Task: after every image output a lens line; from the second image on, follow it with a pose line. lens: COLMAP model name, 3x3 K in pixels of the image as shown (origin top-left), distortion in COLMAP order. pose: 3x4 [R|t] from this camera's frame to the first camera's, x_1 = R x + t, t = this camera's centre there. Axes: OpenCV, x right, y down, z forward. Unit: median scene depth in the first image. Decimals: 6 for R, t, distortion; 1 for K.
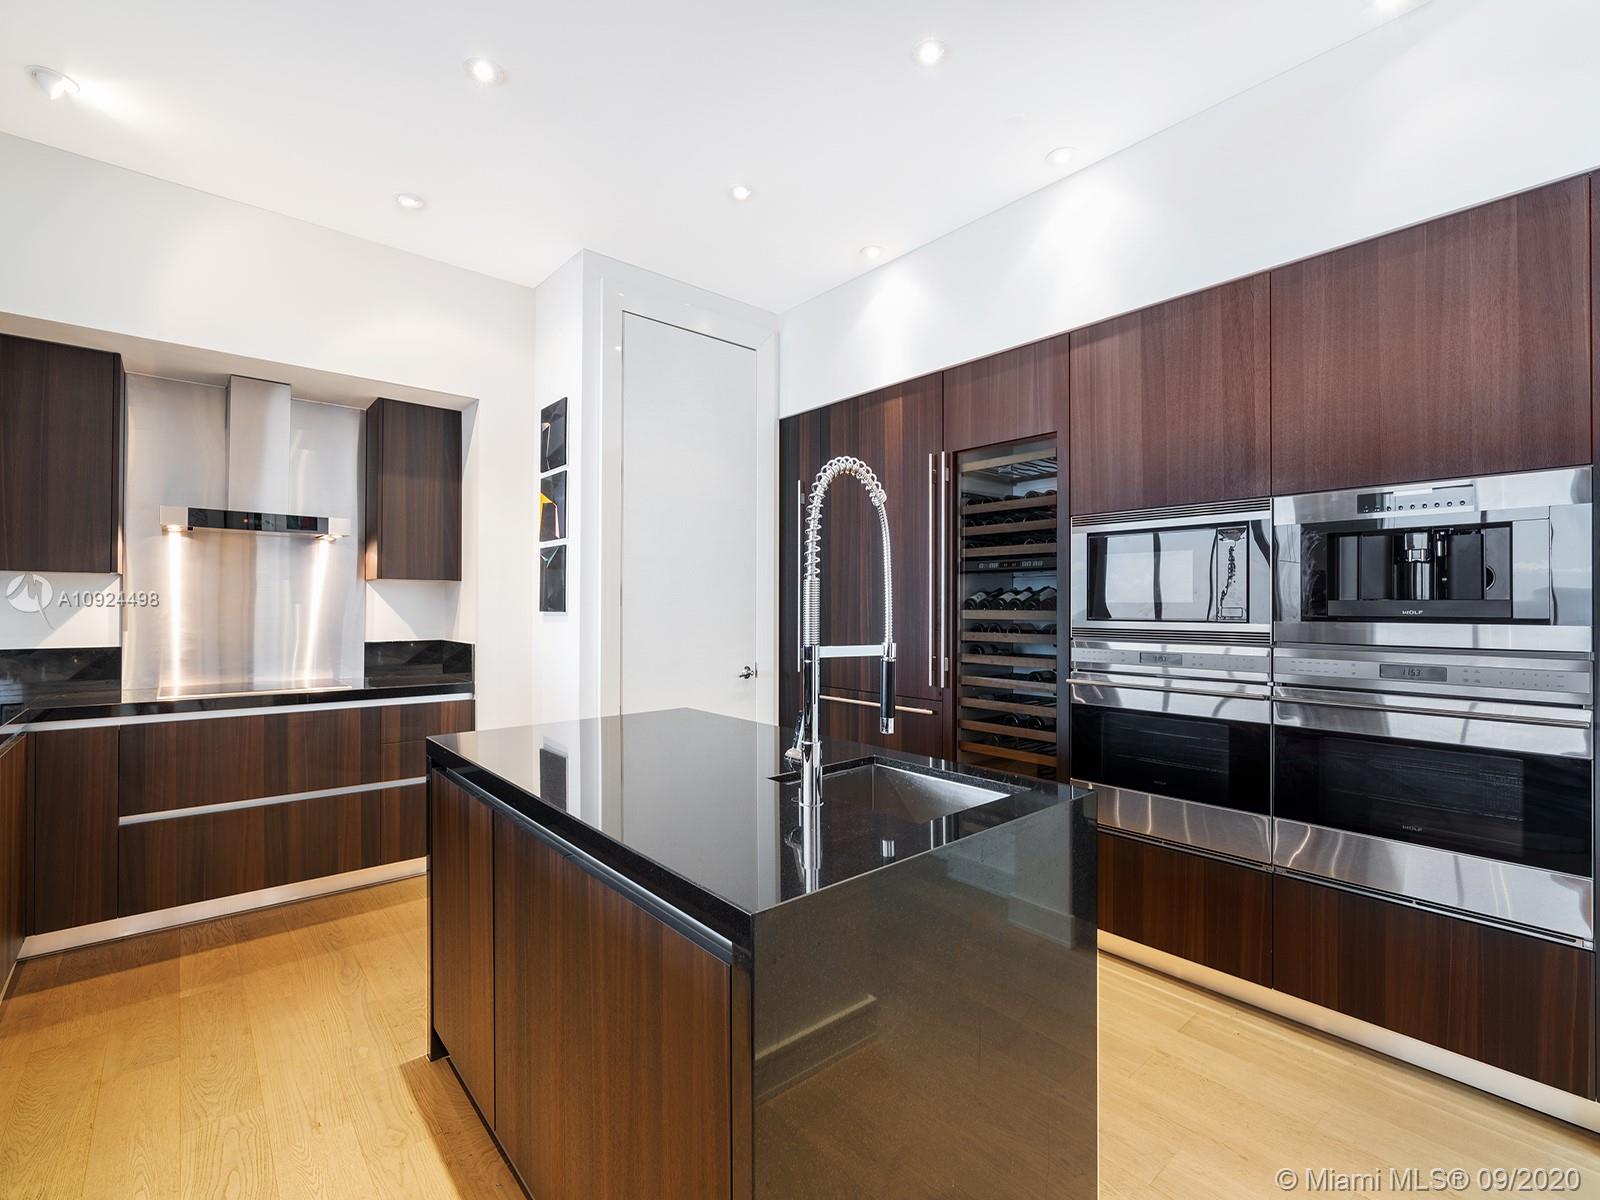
lens RADIAL K [[718.8, 0, 807.7], [0, 718.8, 603.9], [0, 0, 1]] dist [0.000640, 0.000186]
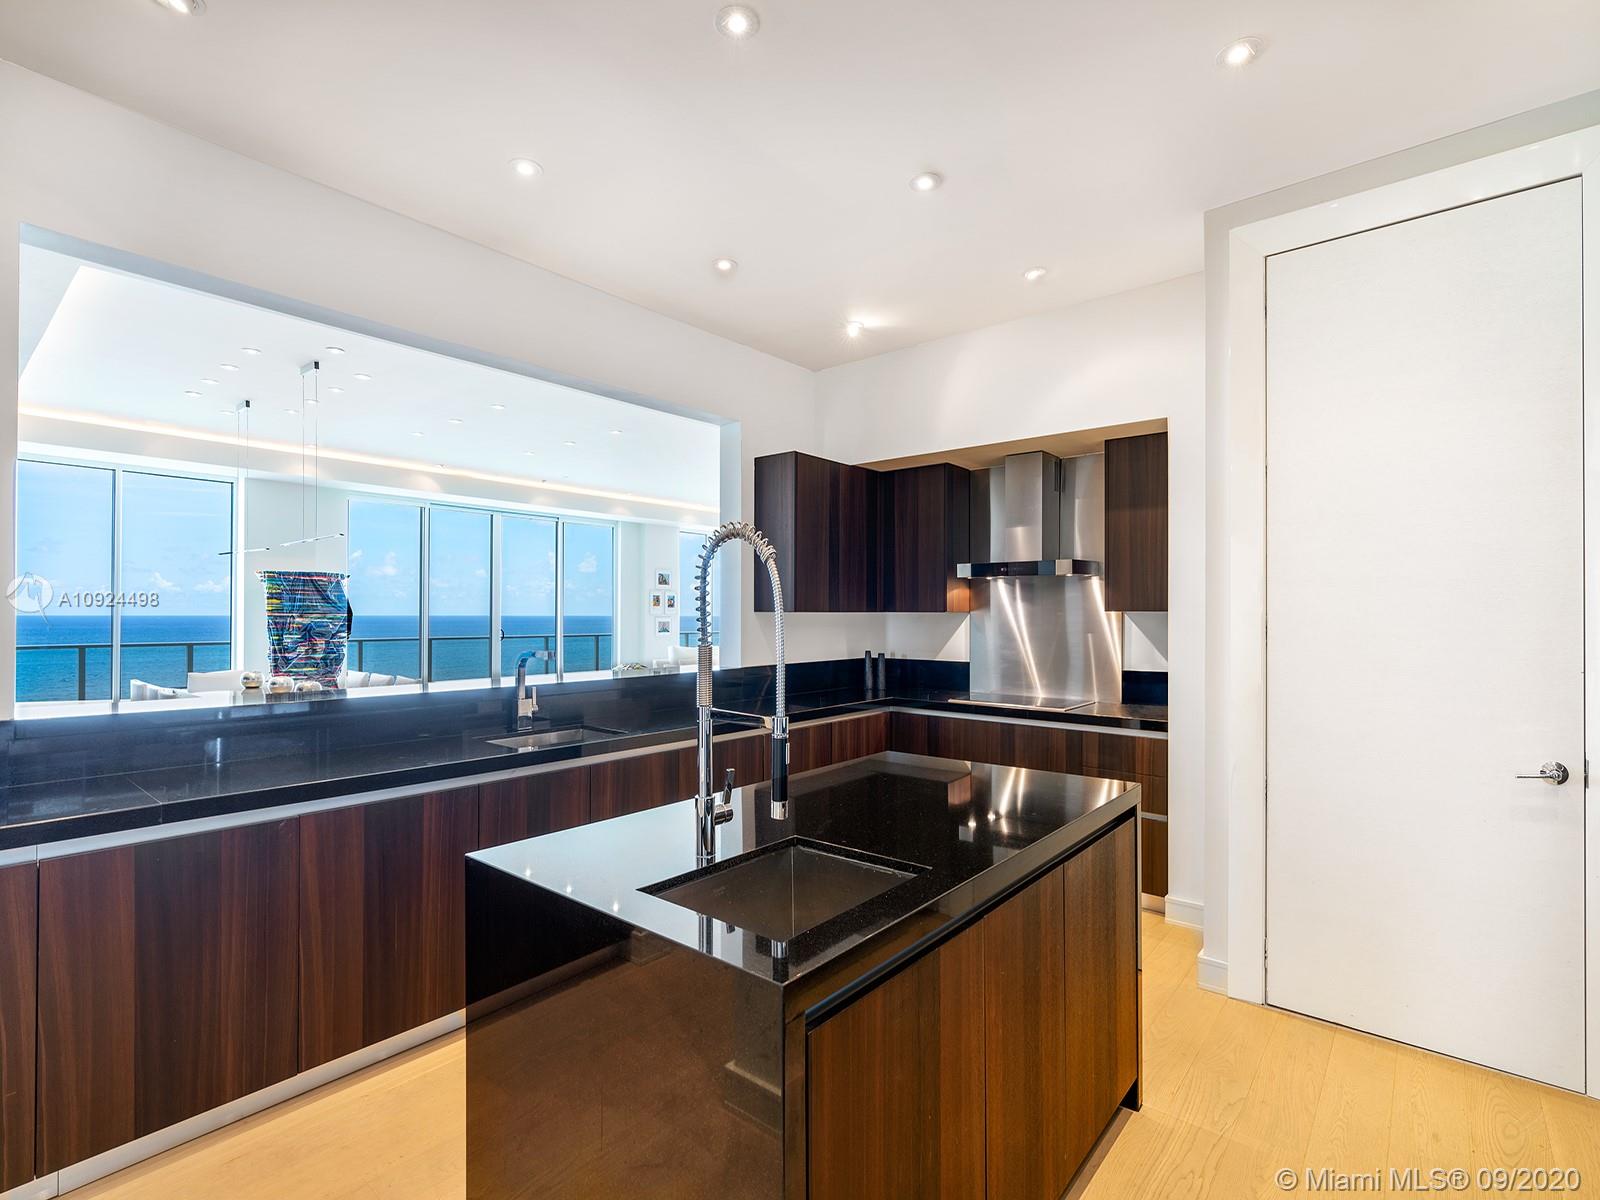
lens RADIAL K [[775.1, 0, 800.0], [0, 775.1, 600.0], [0, 0, 1]] dist [0.000344, 0.000078]
pose [[0.156741, -0.024597, -0.987333, 0.457056], [0.007445, 0.999691, -0.023723, -0.027488], [0.987612, -0.003632, 0.156876, 0.380672]]
